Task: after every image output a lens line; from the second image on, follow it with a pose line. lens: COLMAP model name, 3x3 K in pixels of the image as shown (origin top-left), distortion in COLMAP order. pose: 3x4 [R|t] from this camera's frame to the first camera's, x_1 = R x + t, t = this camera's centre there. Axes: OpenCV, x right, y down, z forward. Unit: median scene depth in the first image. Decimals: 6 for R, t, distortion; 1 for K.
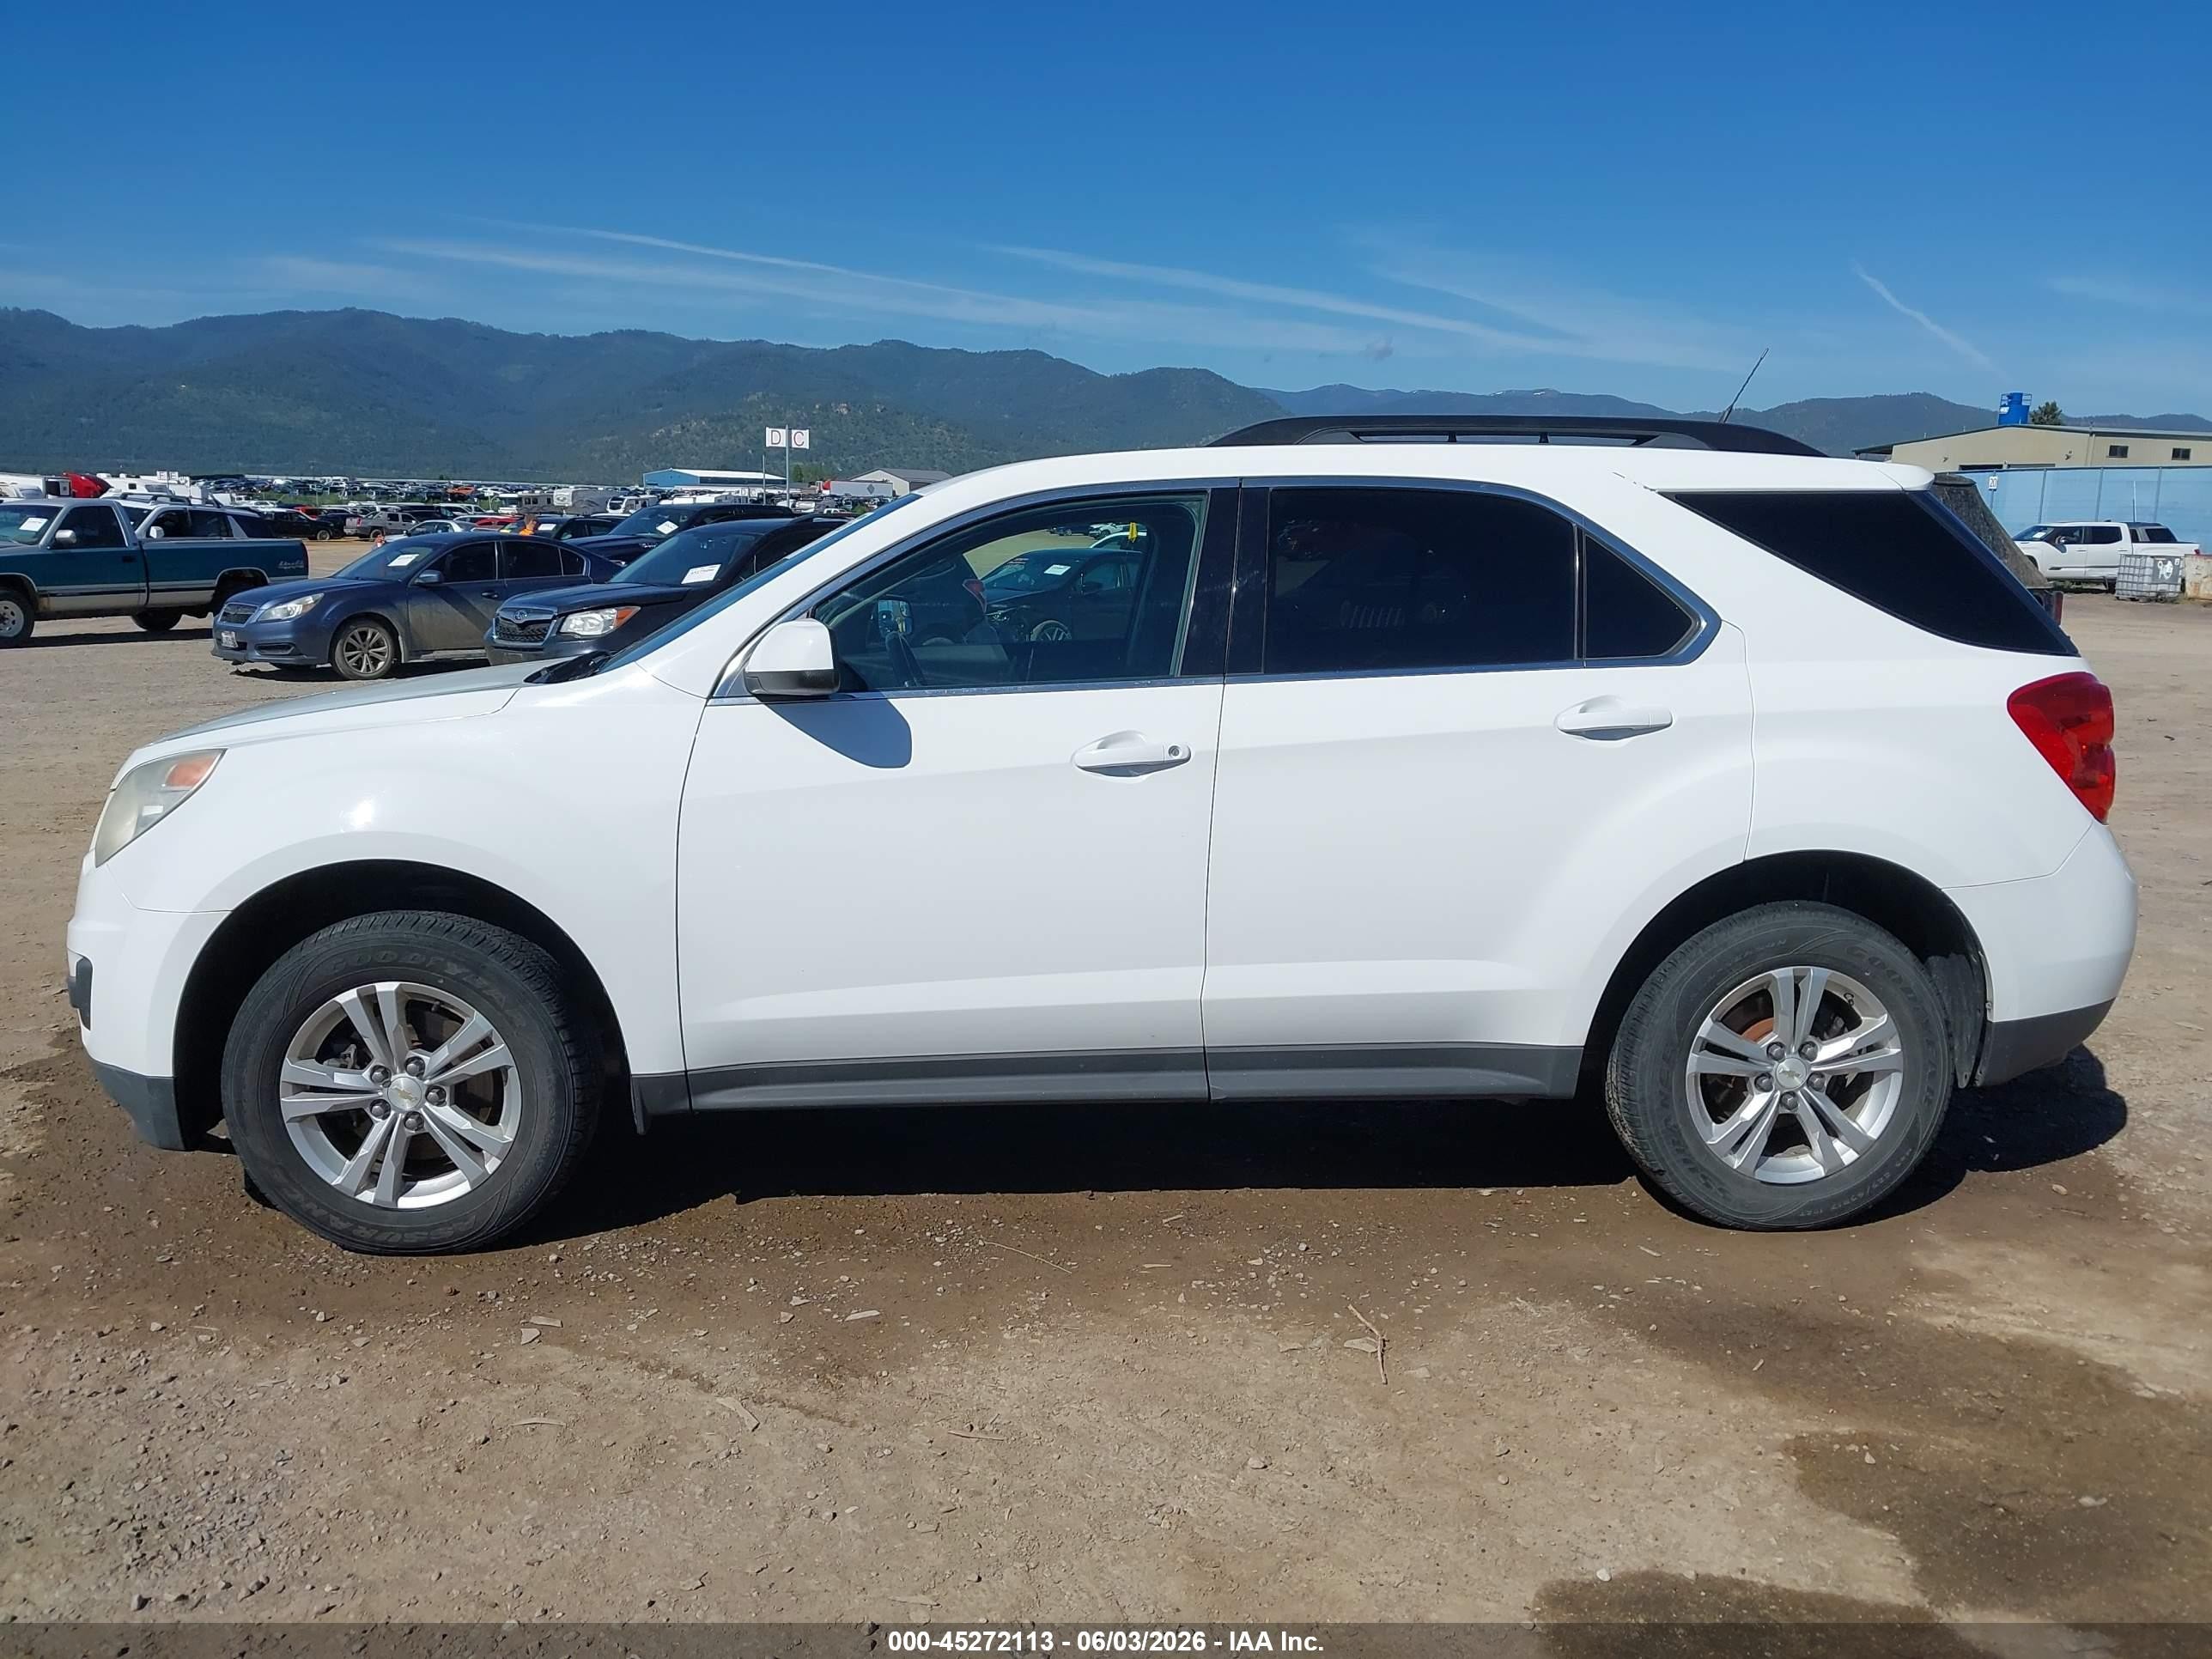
lens RADIAL K [[1765.9, 0, 1128.0], [0, 1765.9, 828.8], [0, 0, 1]] dist [0.090480, -0.194576]
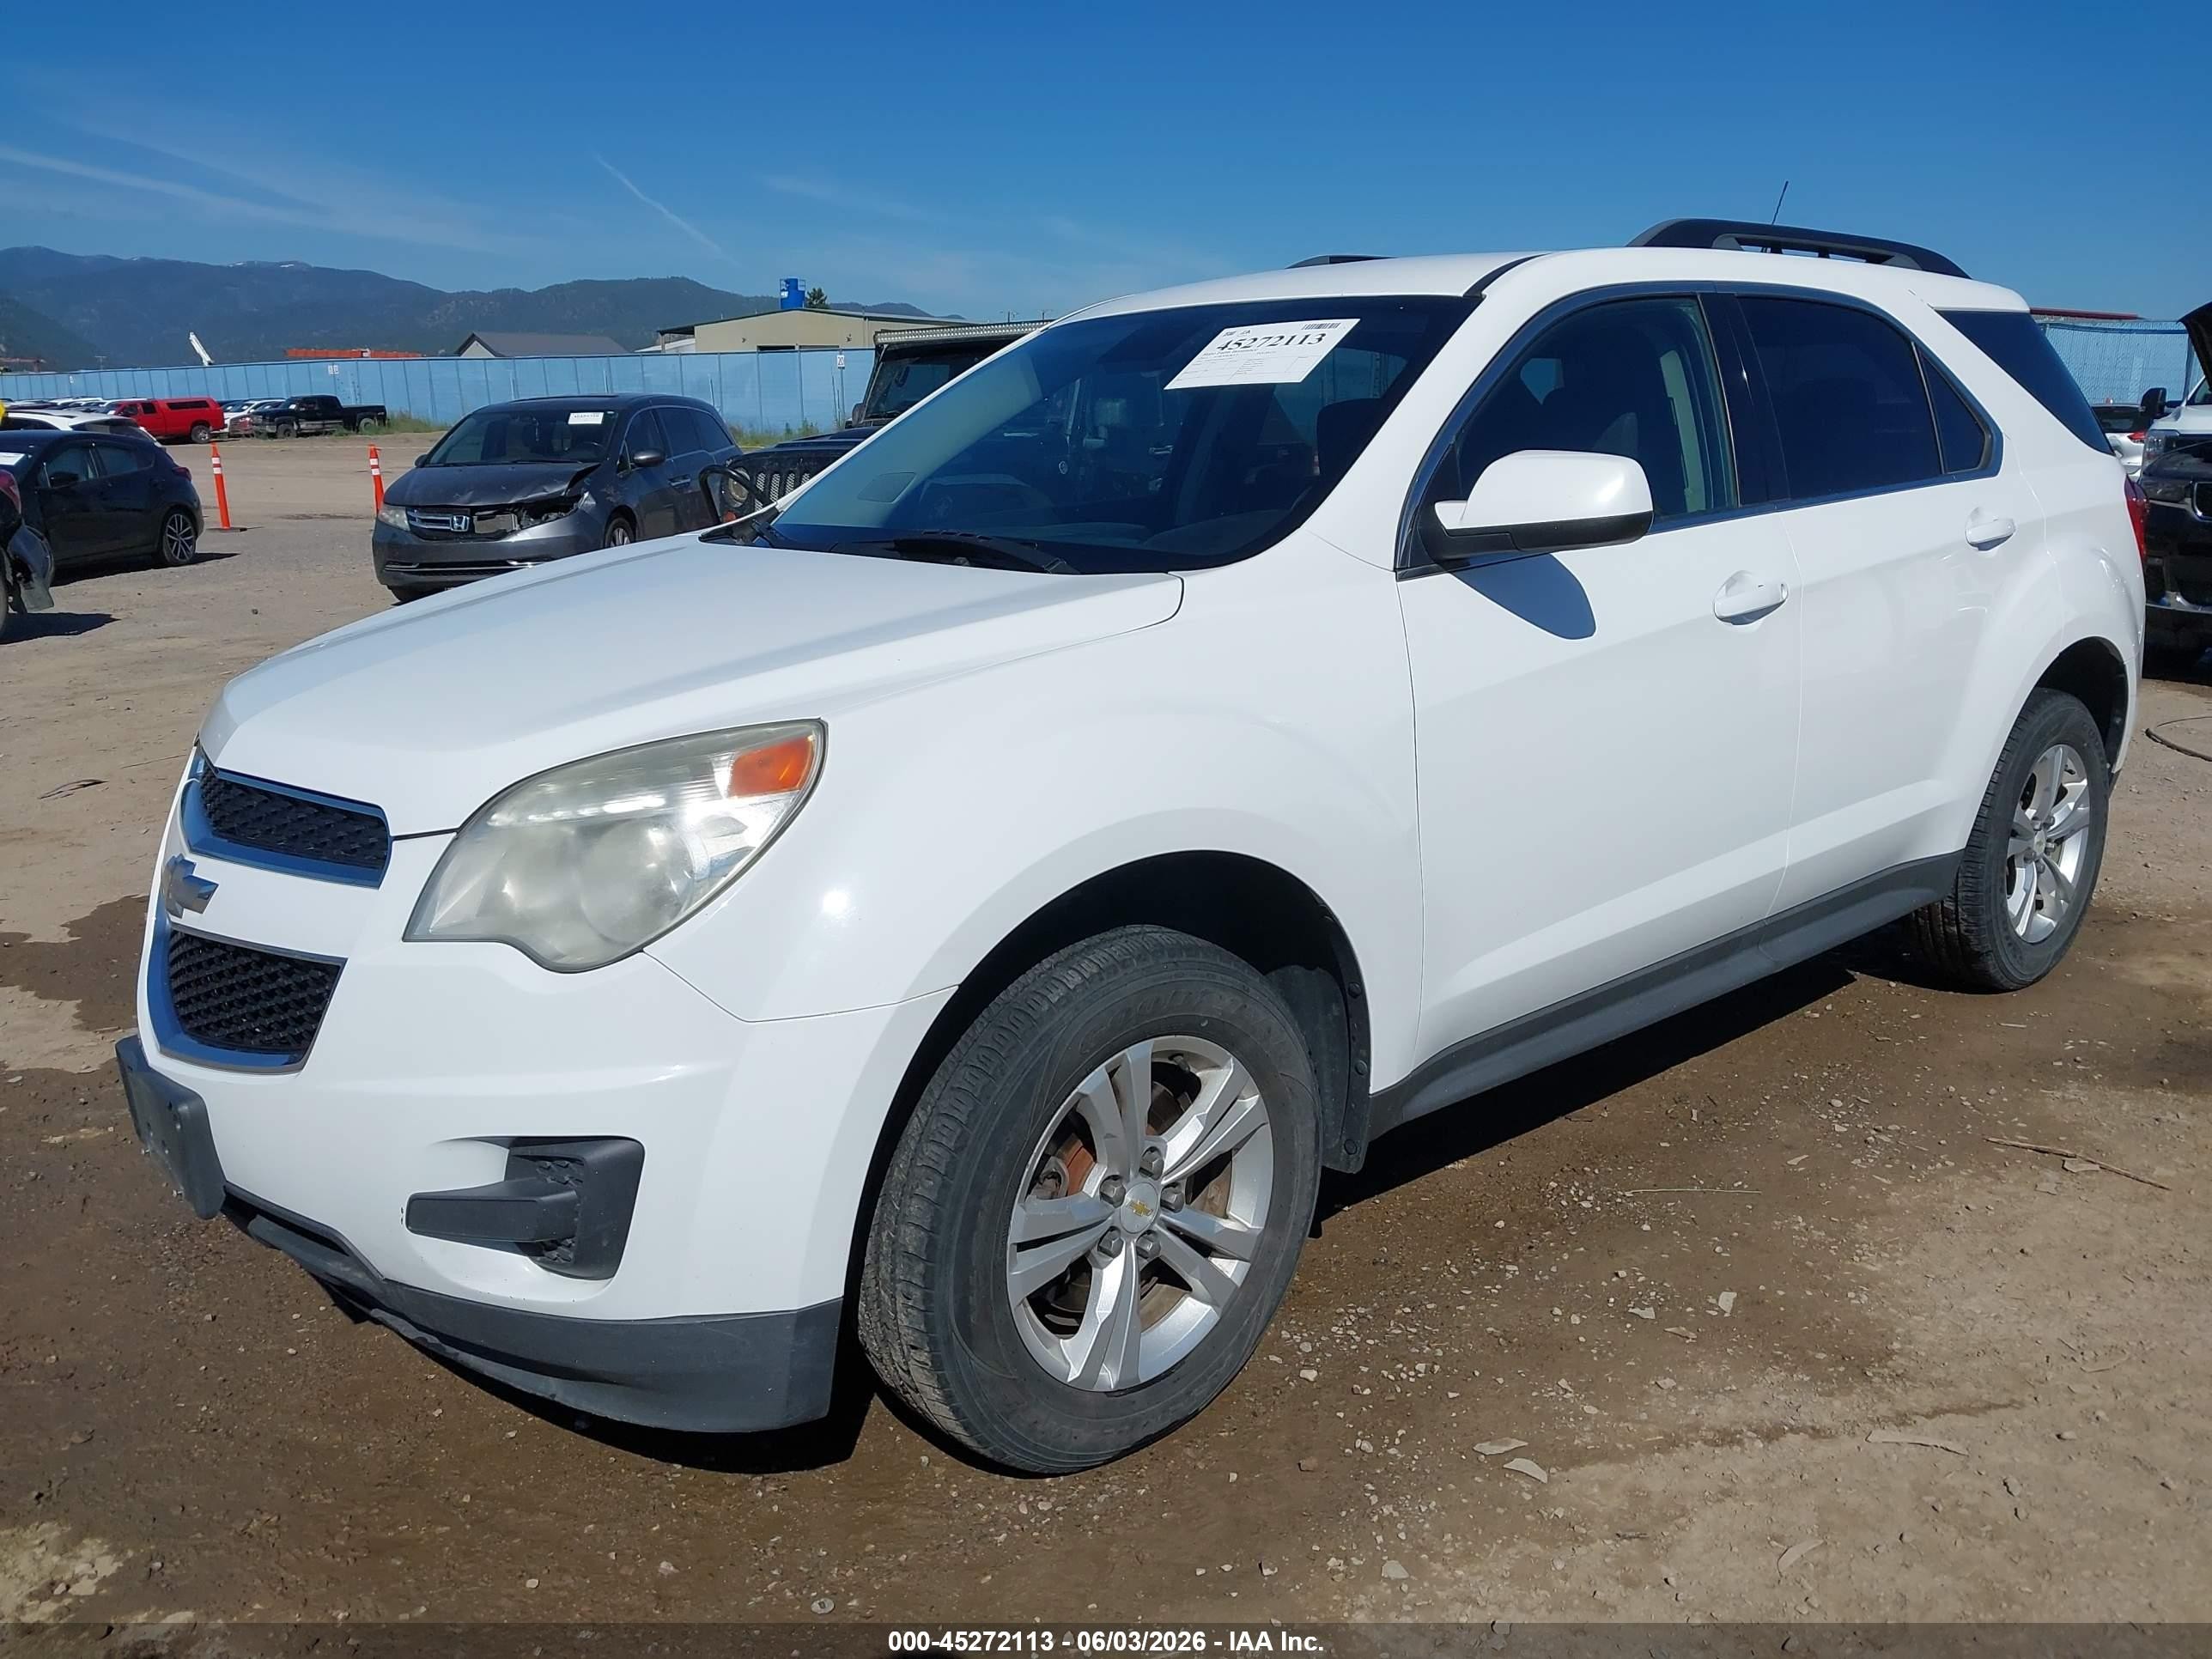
lens RADIAL K [[1757.0, 0, 1113.9], [0, 1757.0, 817.1], [0, 0, 1]] dist [0.003333, 0.000480]
pose [[0.787107, -0.153520, 0.597406, -0.753413], [0.117611, 0.988116, 0.098967, -0.055792], [-0.605500, -0.007636, 0.795809, 0.482197]]
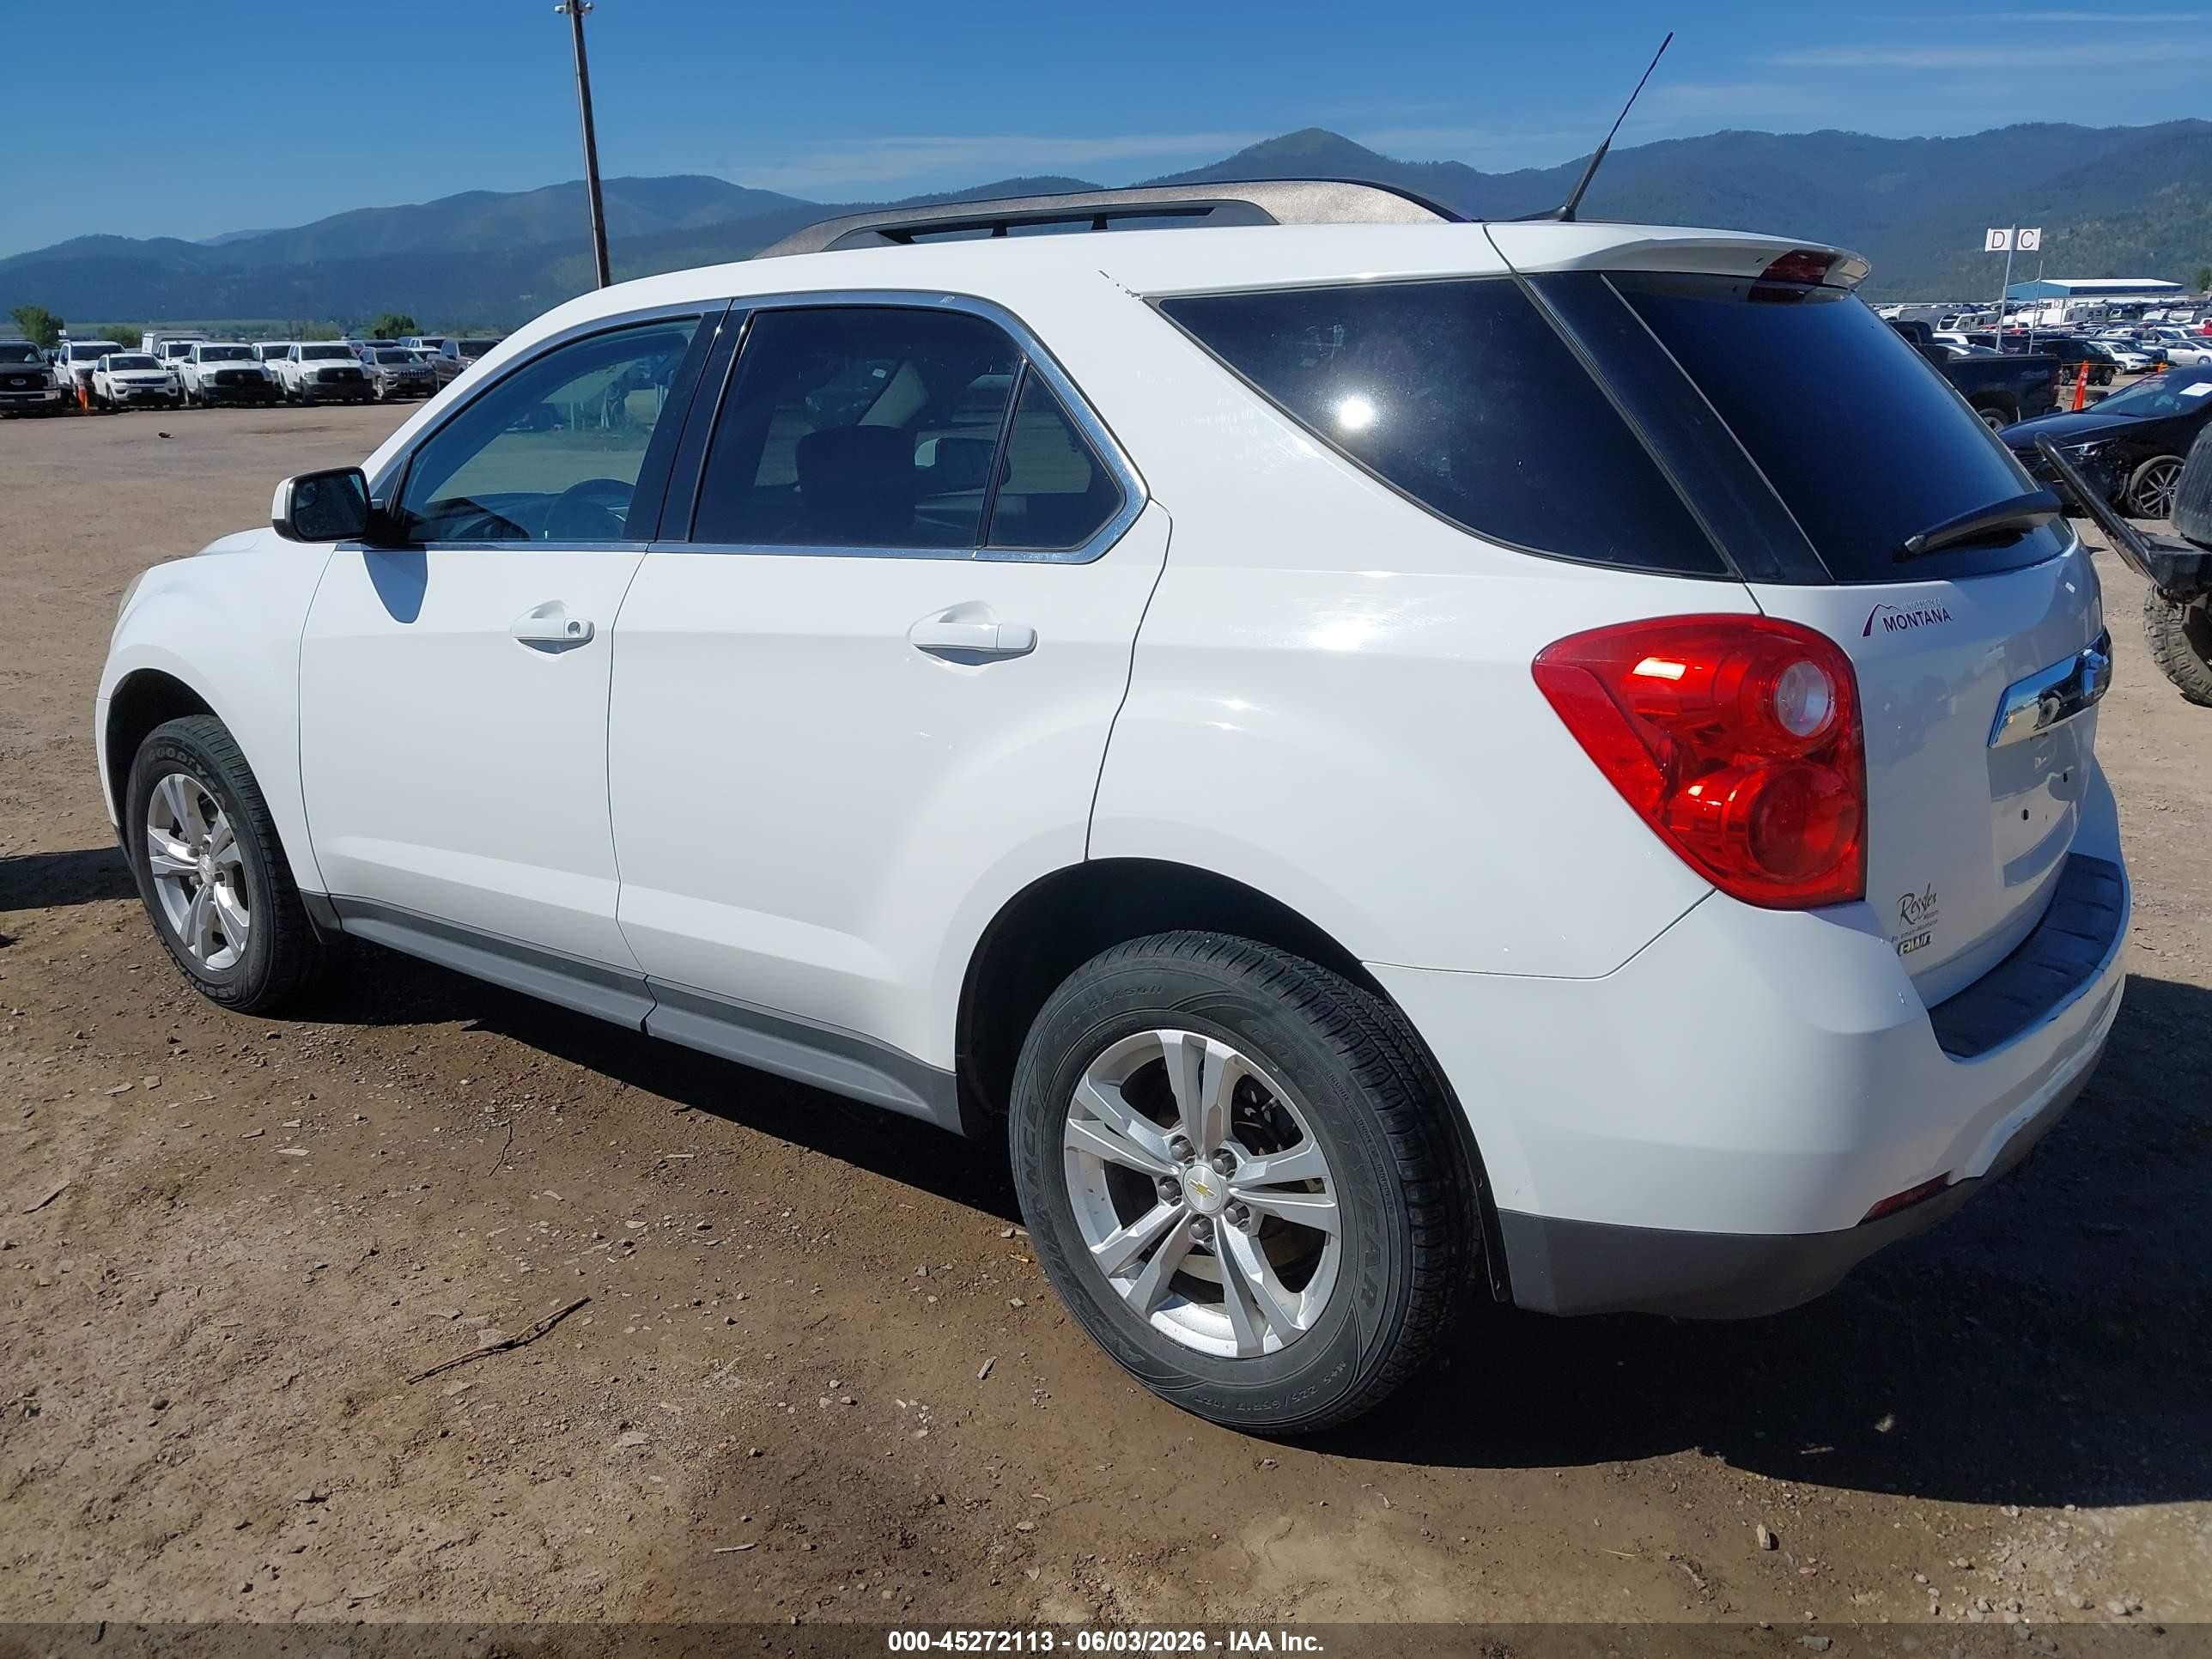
lens RADIAL K [[1751.5, 0, 1102.2], [0, 1751.5, 839.8], [0, 0, 1]] dist [0.069618, -0.094279]
pose [[0.759933, 0.154690, -0.631327, 0.751512], [-0.090138, 0.986964, 0.133331, -0.077070], [0.643722, -0.044416, 0.763970, 0.487652]]
